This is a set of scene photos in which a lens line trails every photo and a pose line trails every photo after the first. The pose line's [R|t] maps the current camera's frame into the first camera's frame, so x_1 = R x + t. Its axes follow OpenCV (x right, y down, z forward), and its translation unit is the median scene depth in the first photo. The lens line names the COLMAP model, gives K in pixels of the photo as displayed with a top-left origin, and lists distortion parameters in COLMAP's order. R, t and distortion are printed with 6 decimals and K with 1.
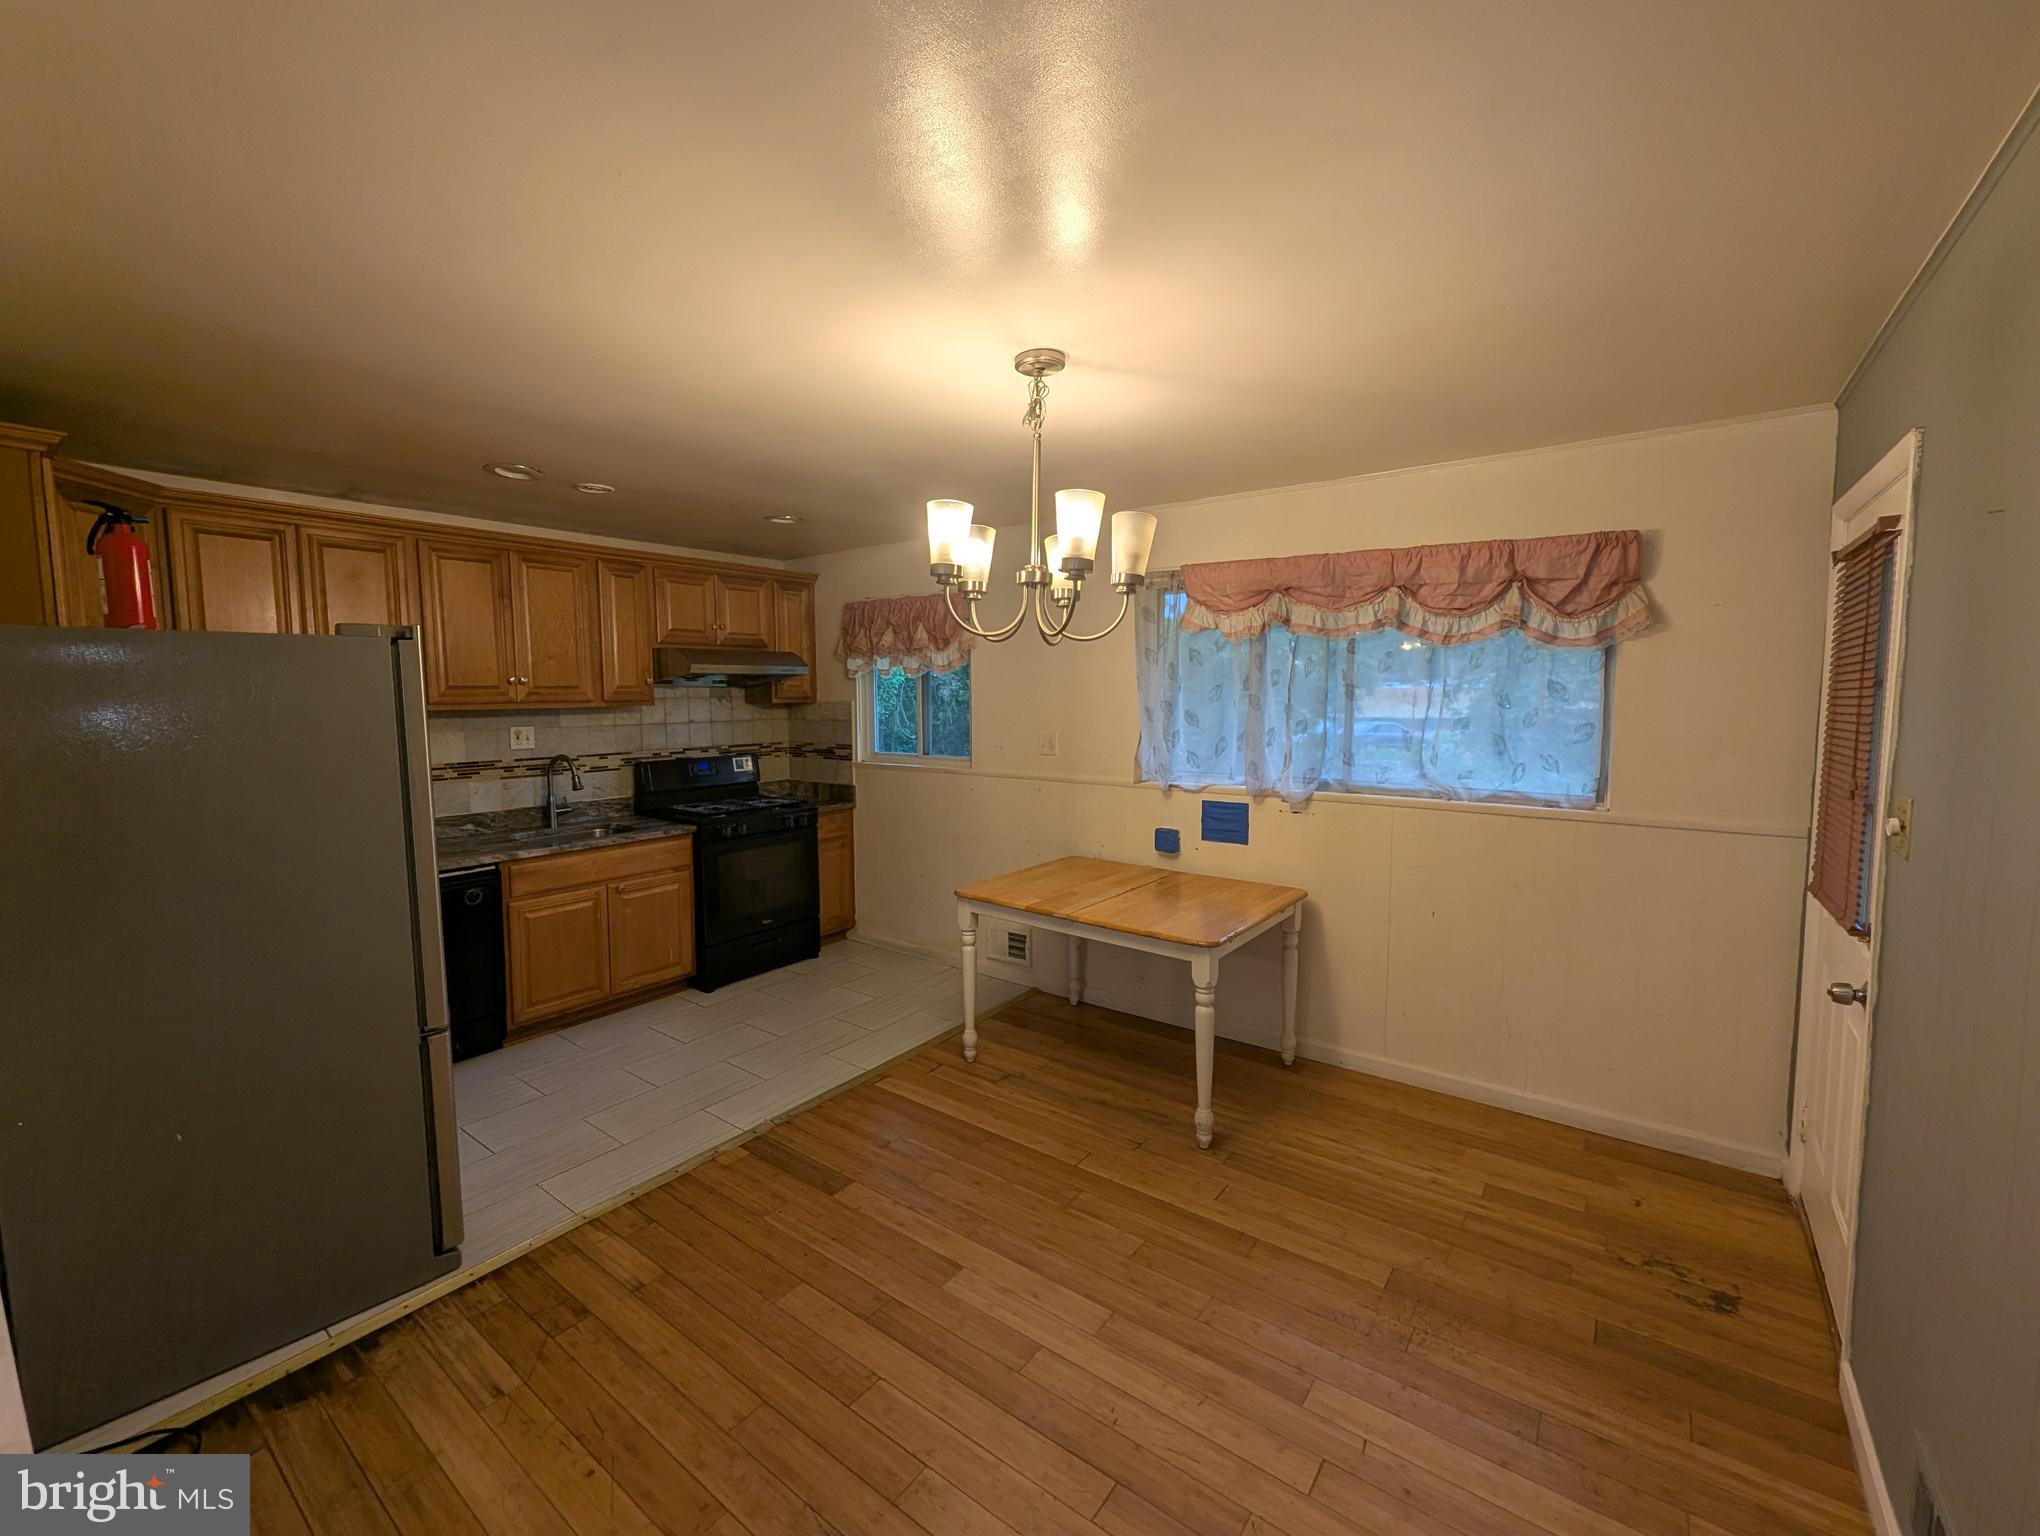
lens RADIAL K [[835.8, 0, 1020.0], [0, 835.8, 768.0], [0, 0, 1]] dist [0.002122, -0.000324]
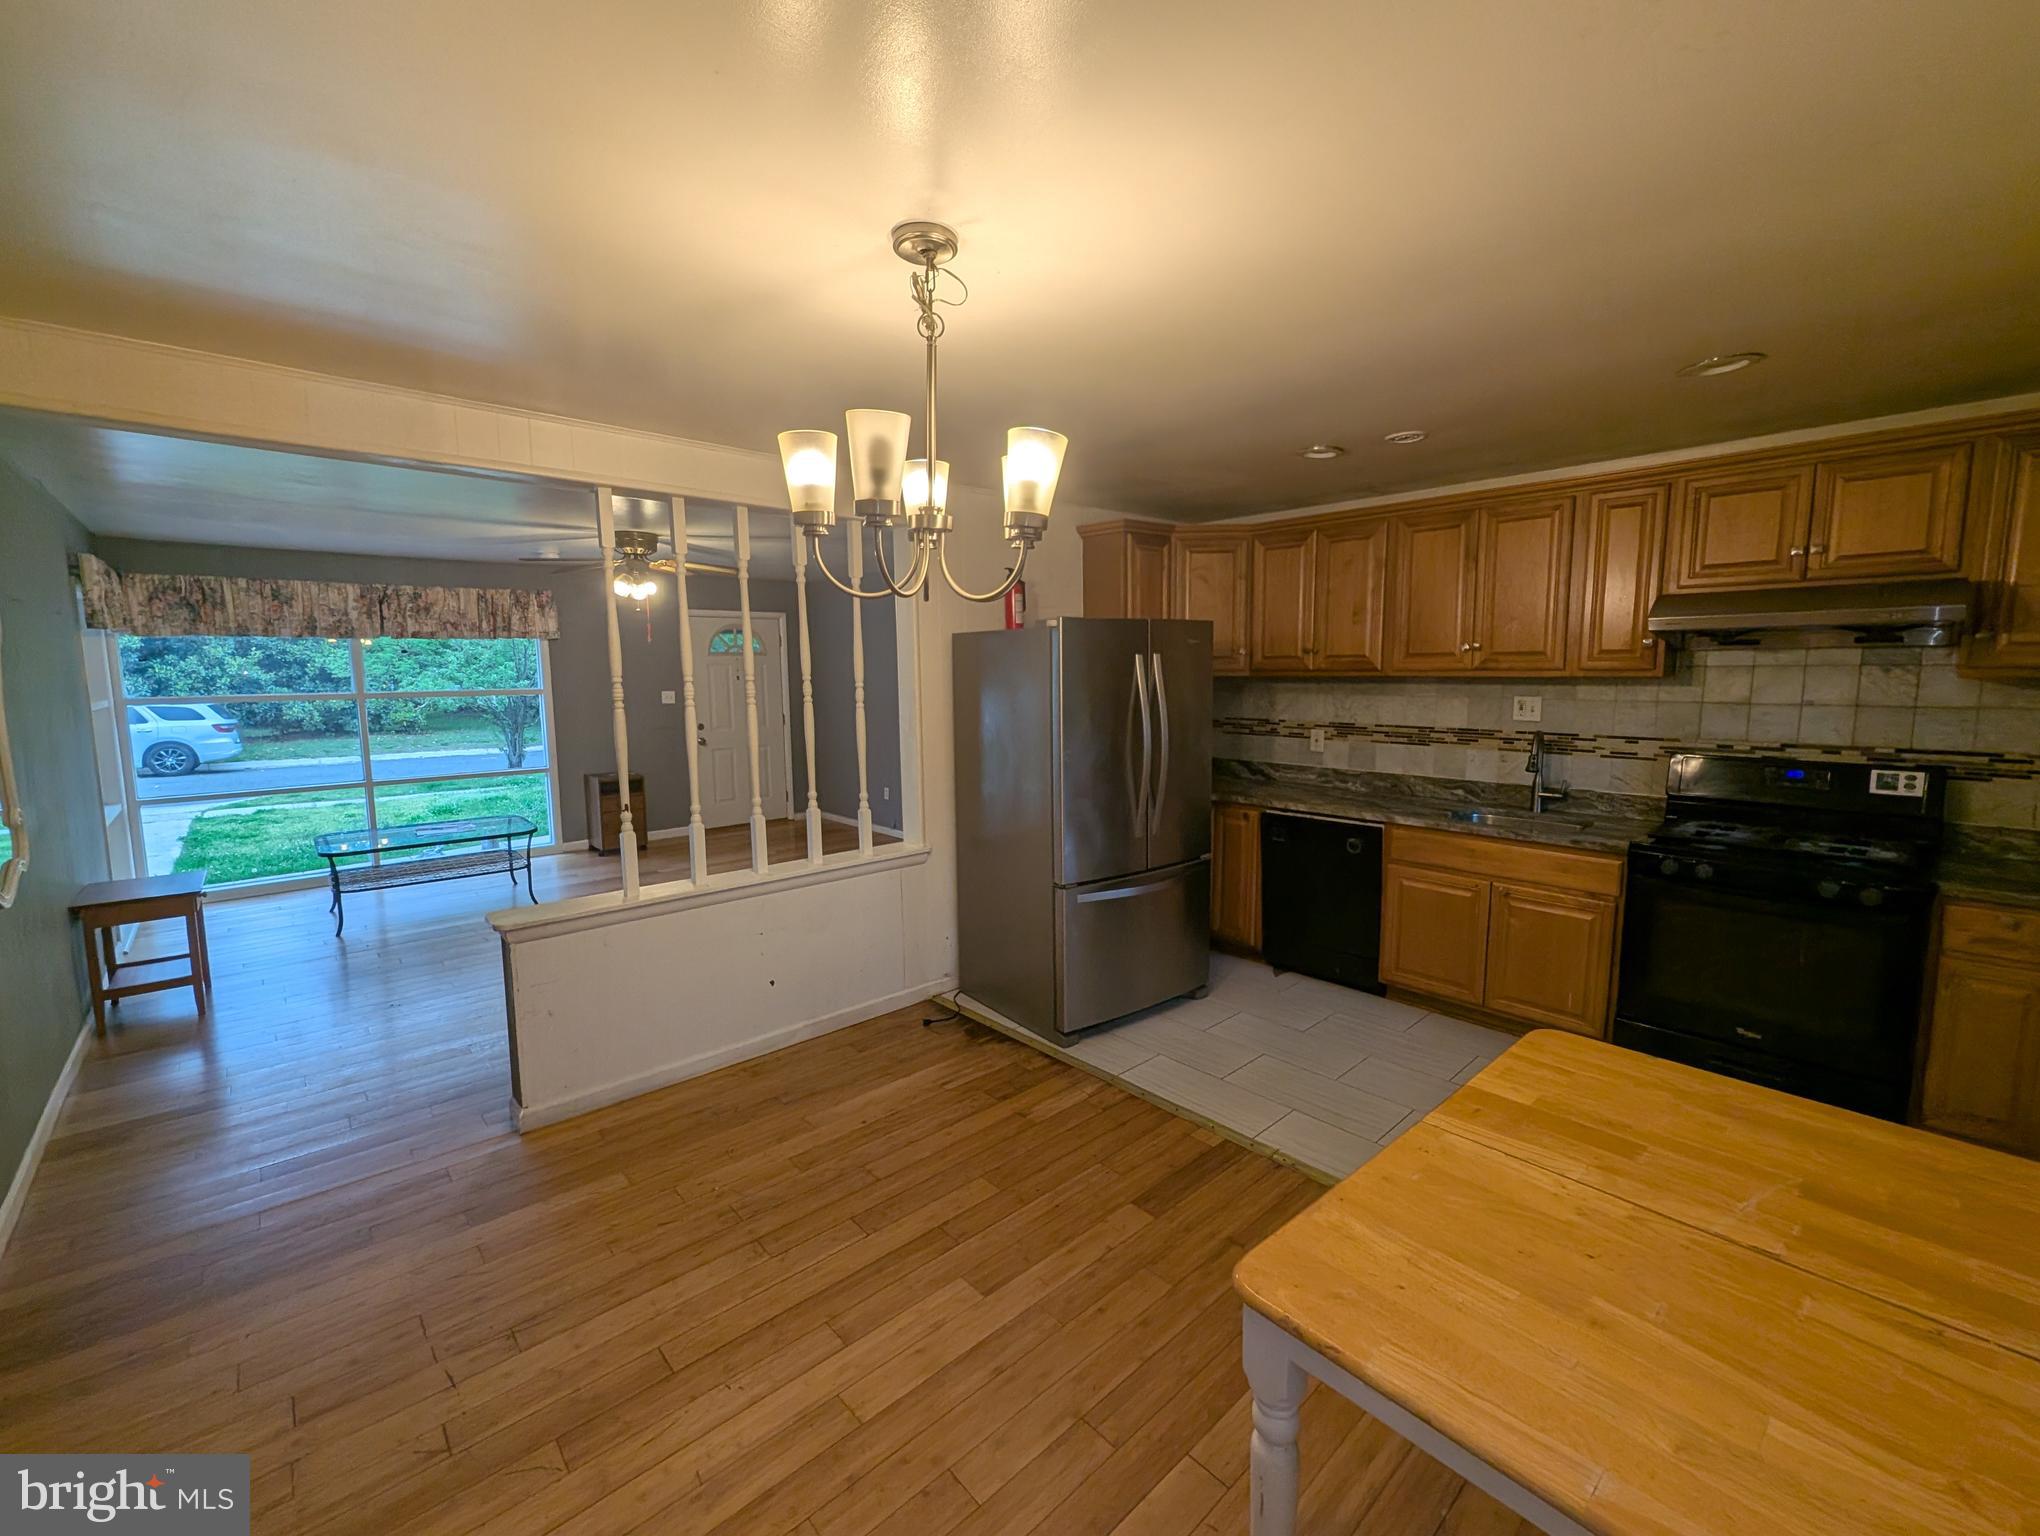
lens RADIAL K [[835.8, 0, 1020.0], [0, 835.8, 768.0], [0, 0, 1]] dist [0.002122, -0.000324]
pose [[-0.180579, 0.126753, -0.975359, 0.425783], [-0.082111, 0.986257, 0.143371, -0.060550], [0.980127, 0.105977, -0.167689, 0.646229]]
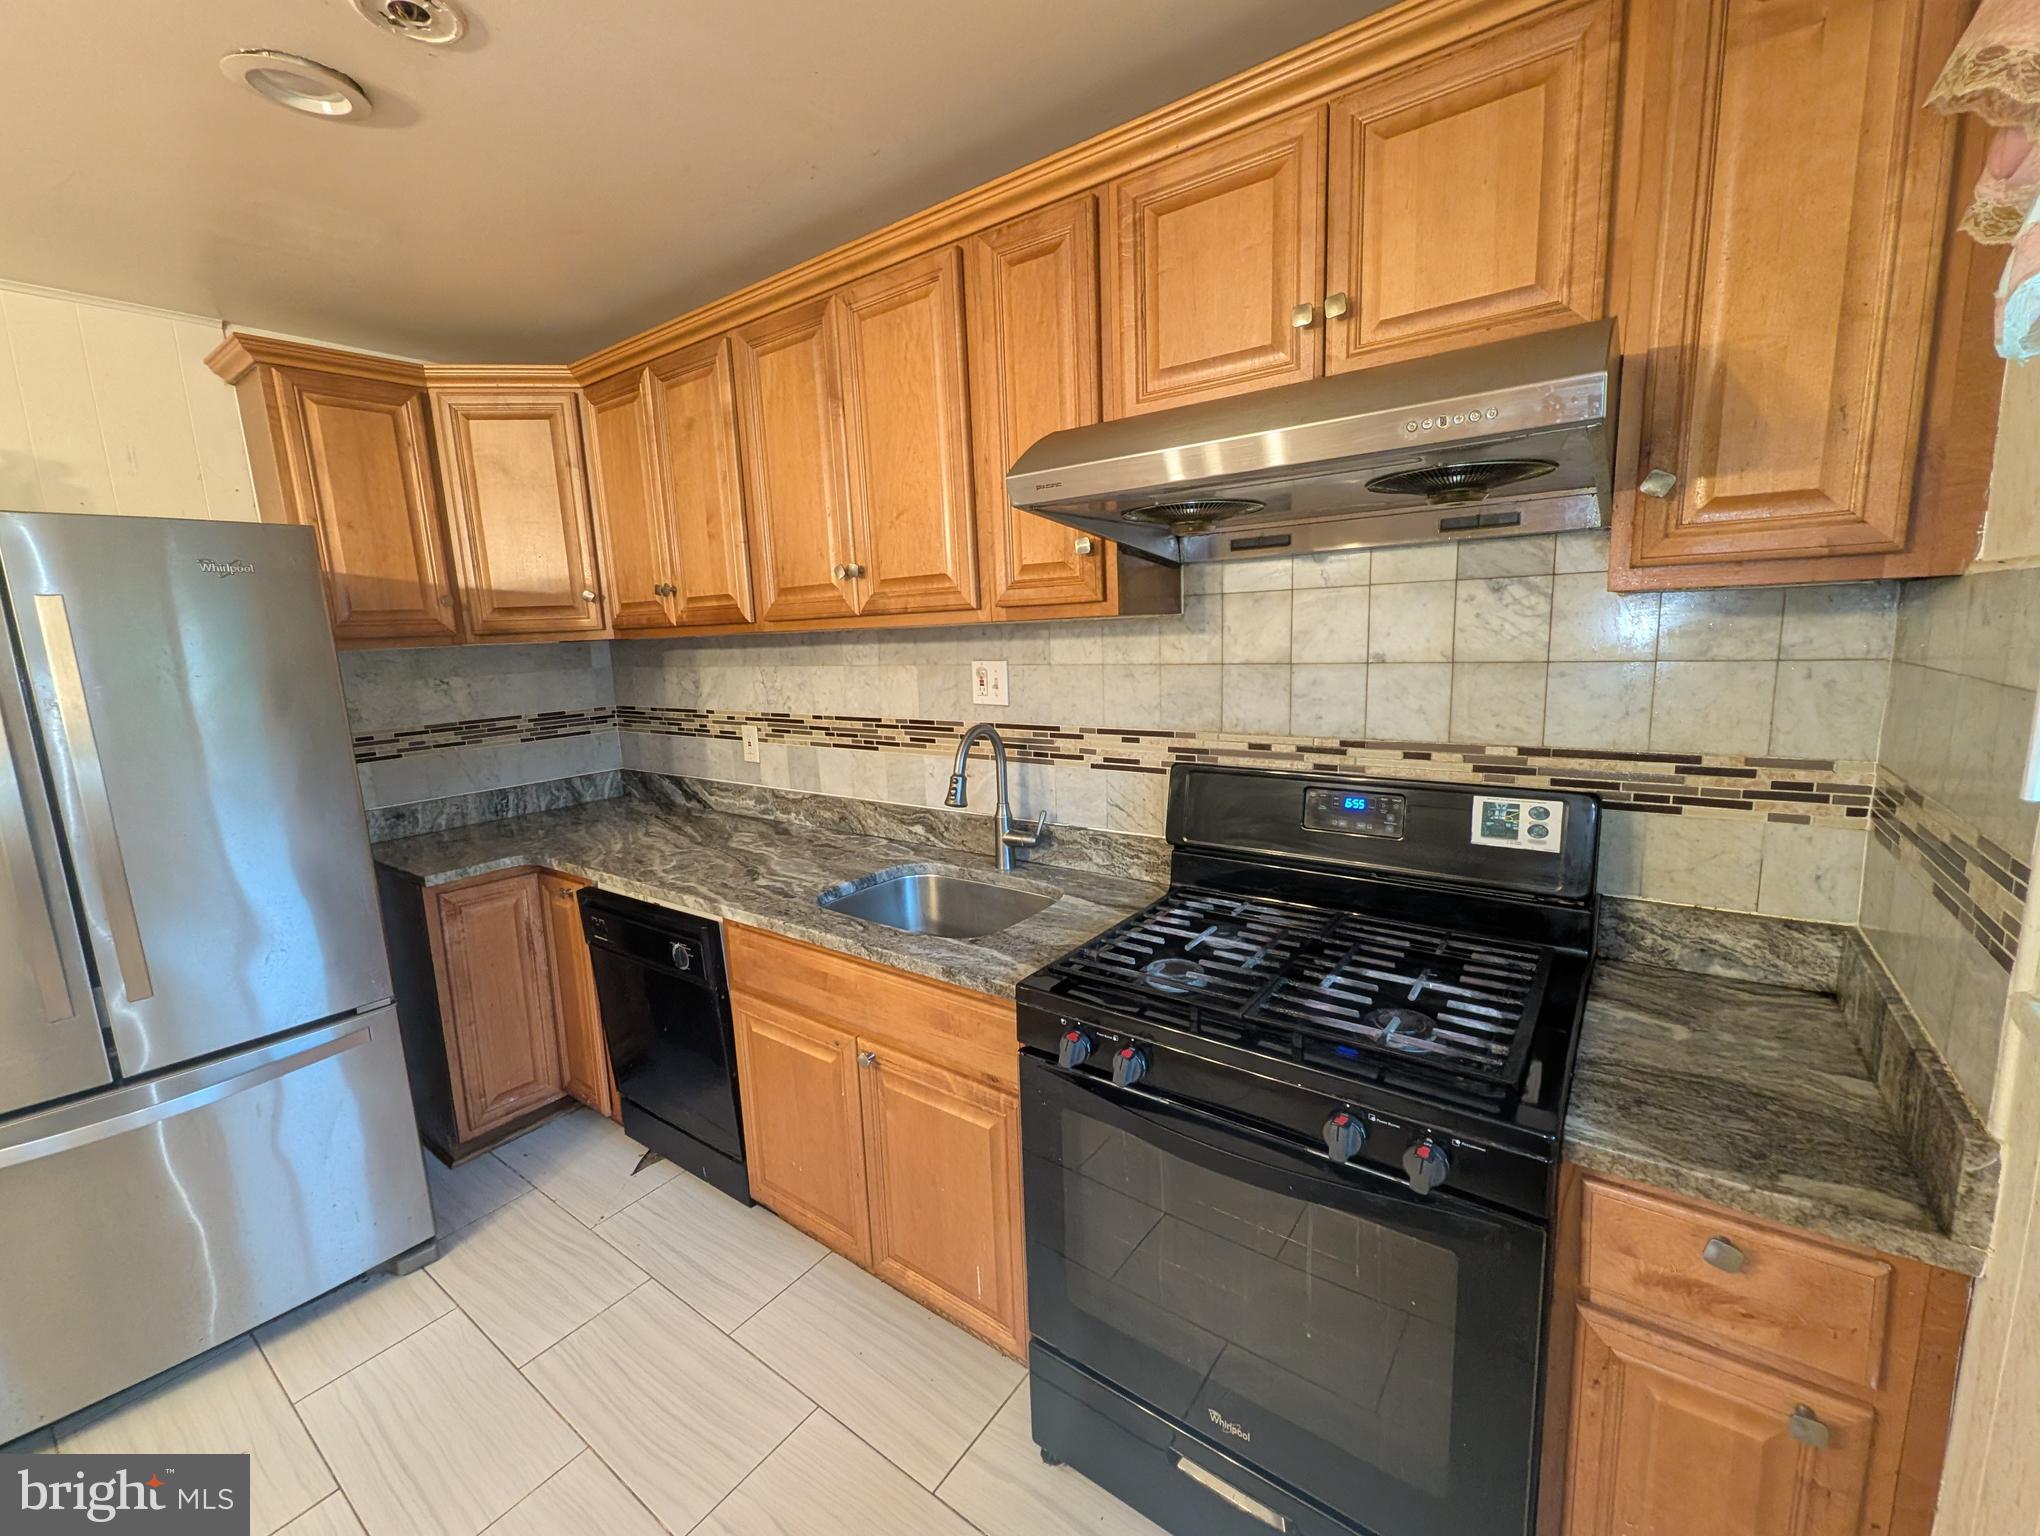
lens RADIAL K [[835.8, 0, 1020.0], [0, 835.8, 768.0], [0, 0, 1]] dist [0.002122, -0.000324]
pose [[0.013454, 0.171318, -0.985124, -0.085530], [-0.054456, 0.983876, 0.170358, -0.076644], [0.998426, 0.051354, 0.022567, 1.058490]]
